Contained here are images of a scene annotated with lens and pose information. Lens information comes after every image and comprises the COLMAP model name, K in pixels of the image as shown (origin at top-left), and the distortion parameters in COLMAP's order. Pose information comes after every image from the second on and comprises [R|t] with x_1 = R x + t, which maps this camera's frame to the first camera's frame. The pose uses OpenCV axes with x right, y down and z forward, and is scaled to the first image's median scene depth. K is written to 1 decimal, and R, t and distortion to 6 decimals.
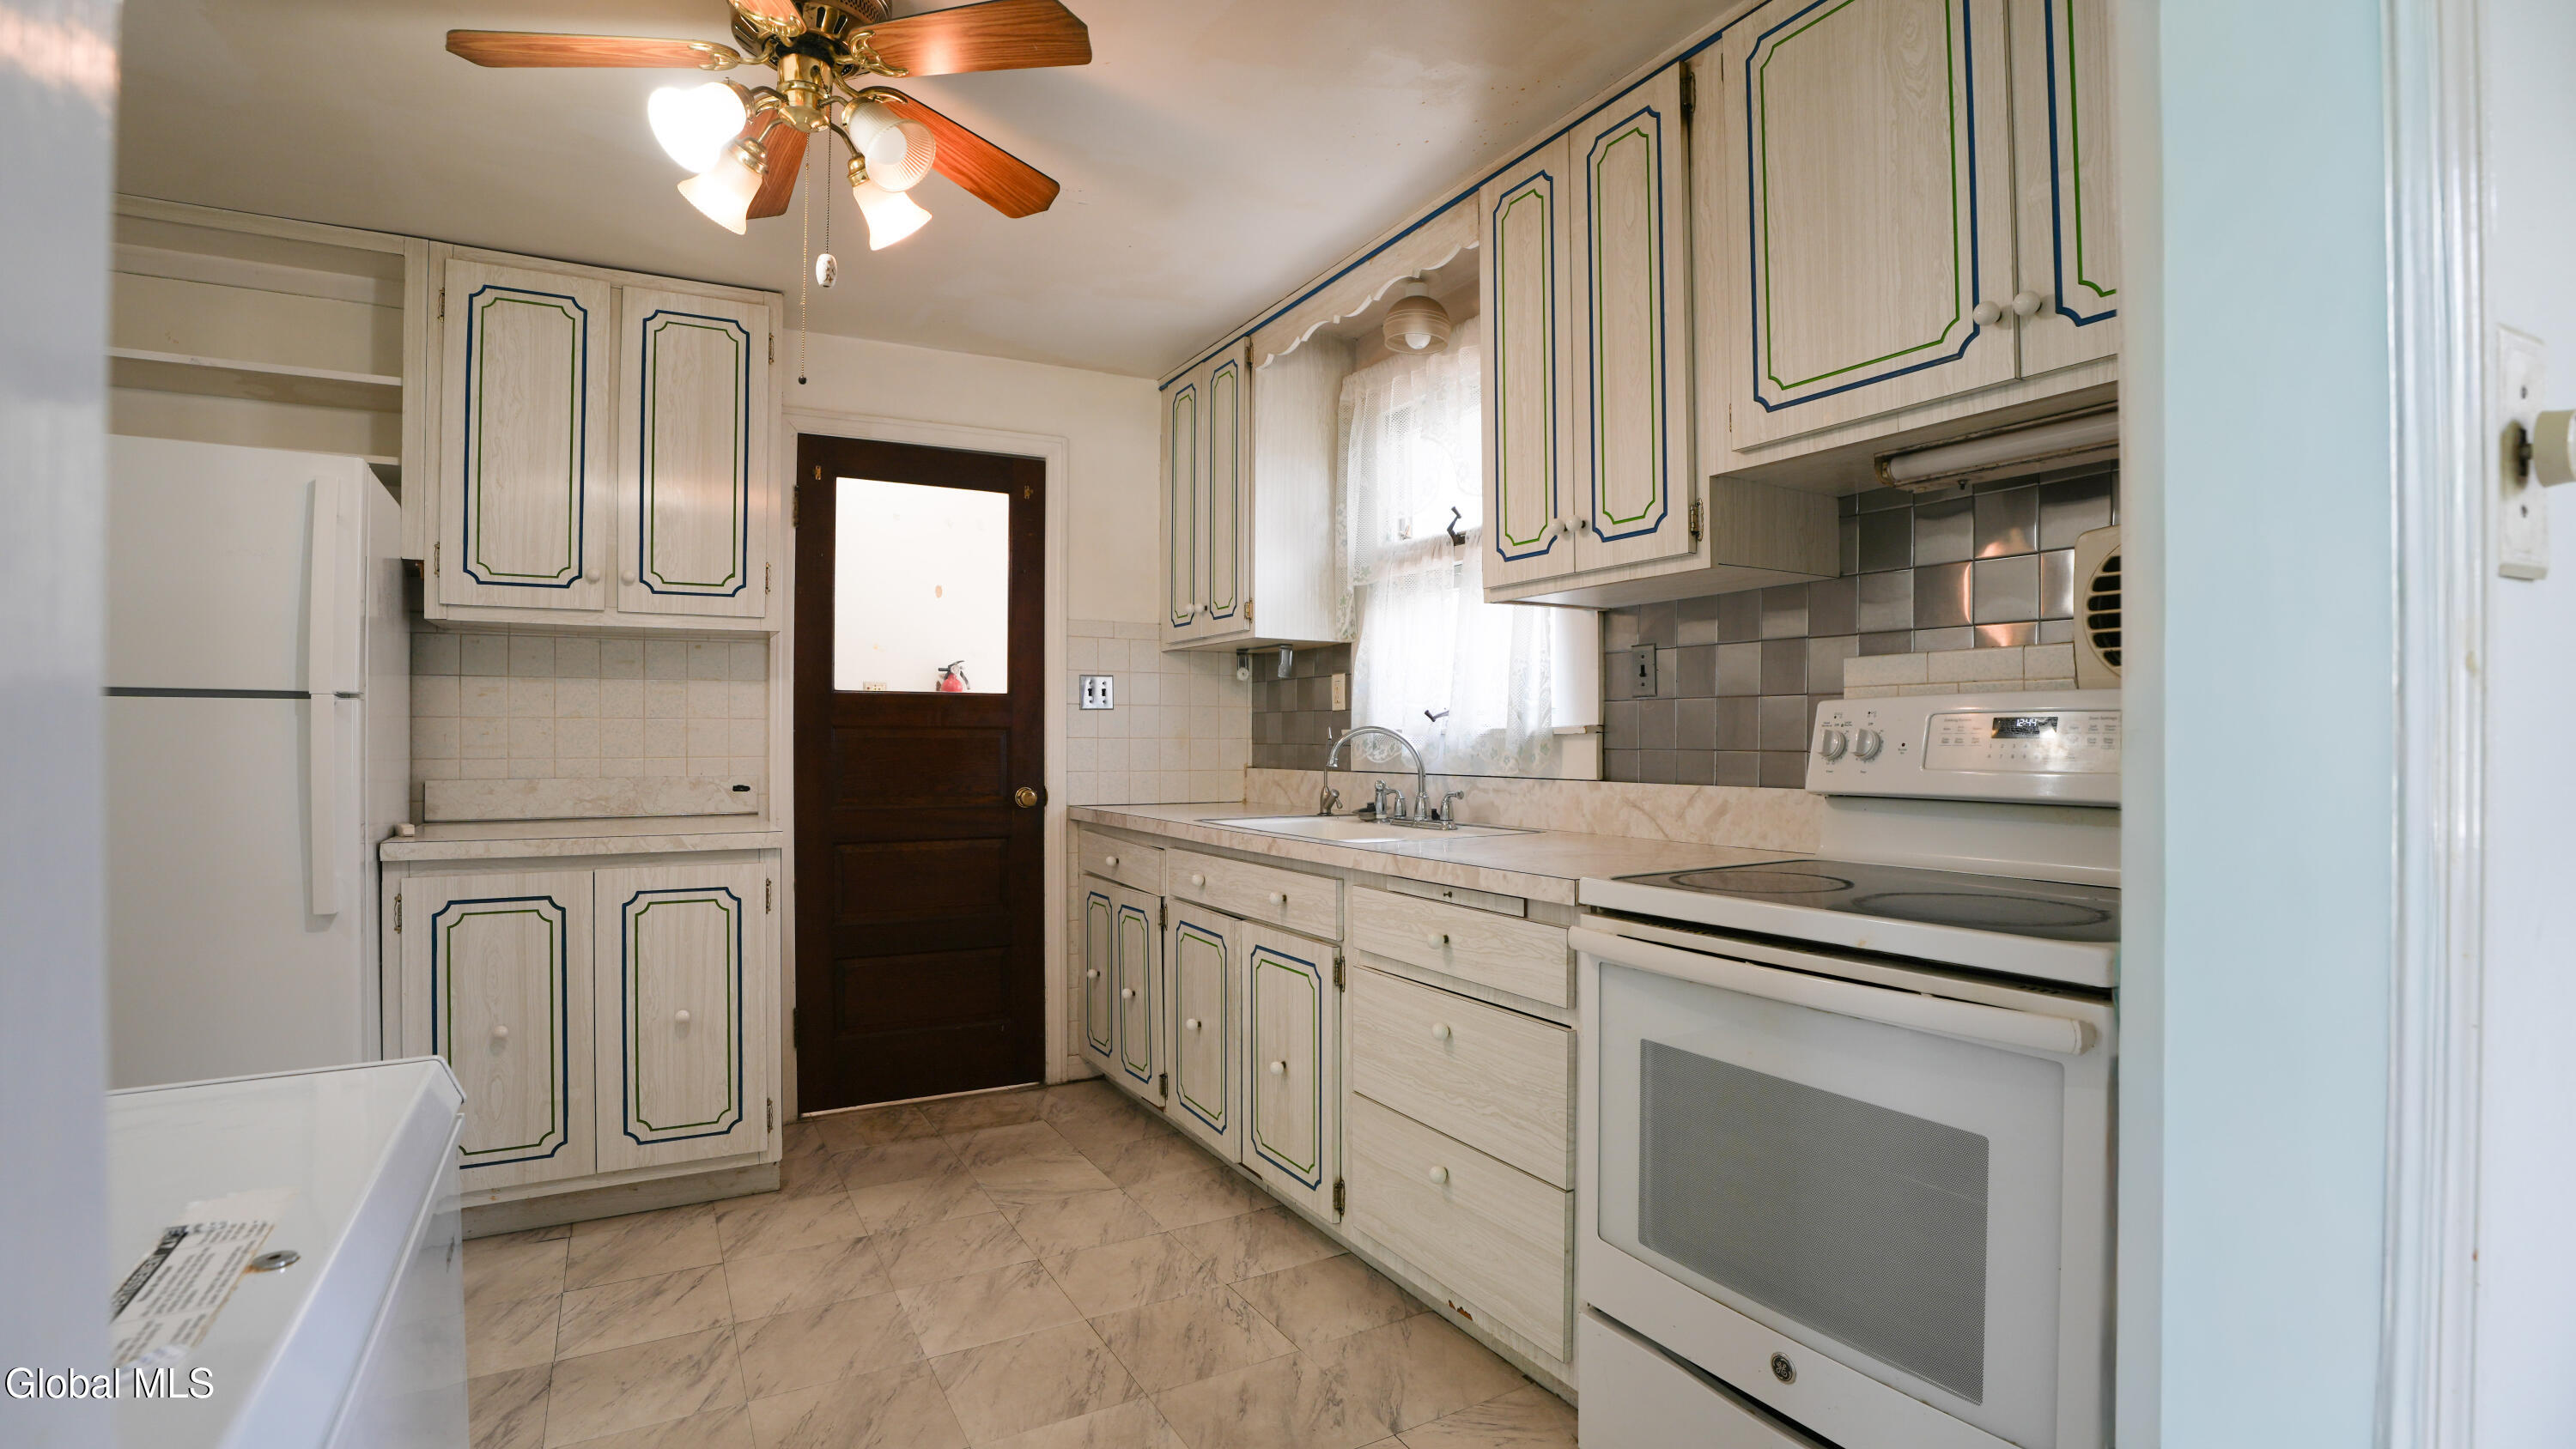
lens RADIAL K [[1175.2, 0, 1283.7], [0, 1175.2, 739.0], [0, 0, 1]] dist [-0.081144, 0.023296]
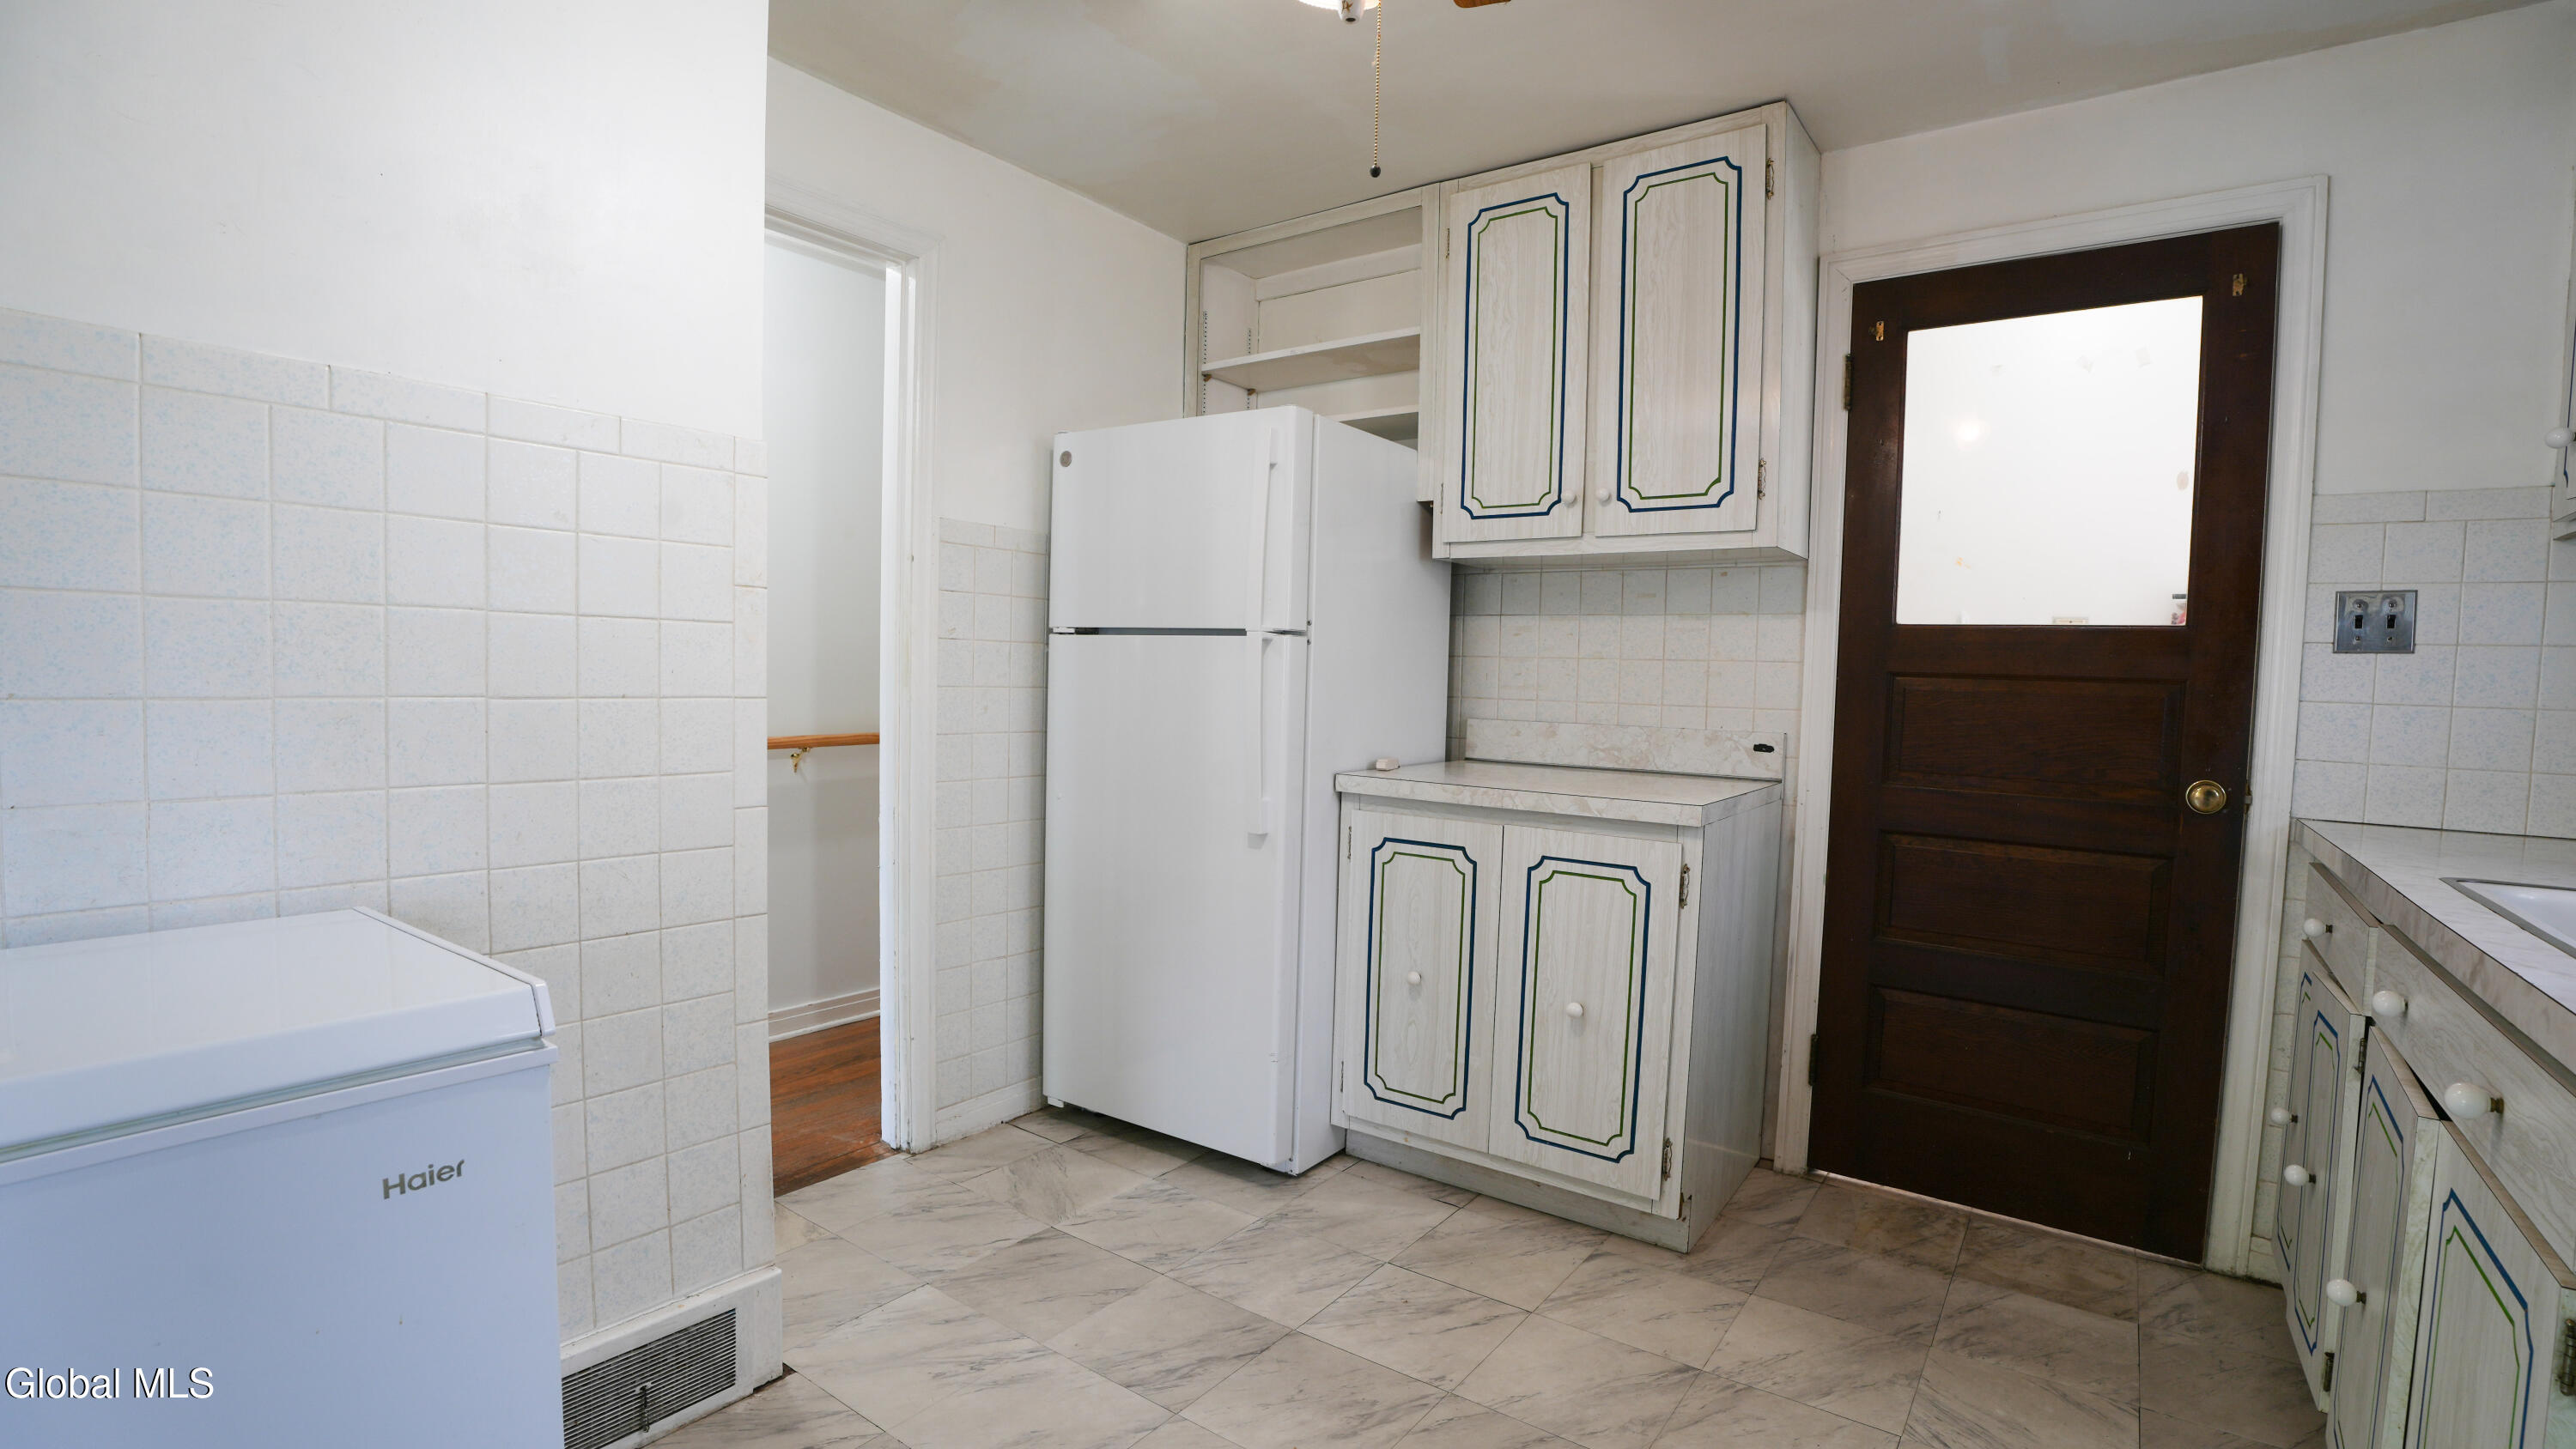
lens RADIAL K [[1175.2, 0, 1283.7], [0, 1175.2, 739.0], [0, 0, 1]] dist [-0.081144, 0.023296]
pose [[0.411691, 0.063586, -0.909102, 0.143320], [-0.025773, 0.997976, 0.058130, -0.002183], [0.910959, -0.000501, 0.412497, 0.409731]]
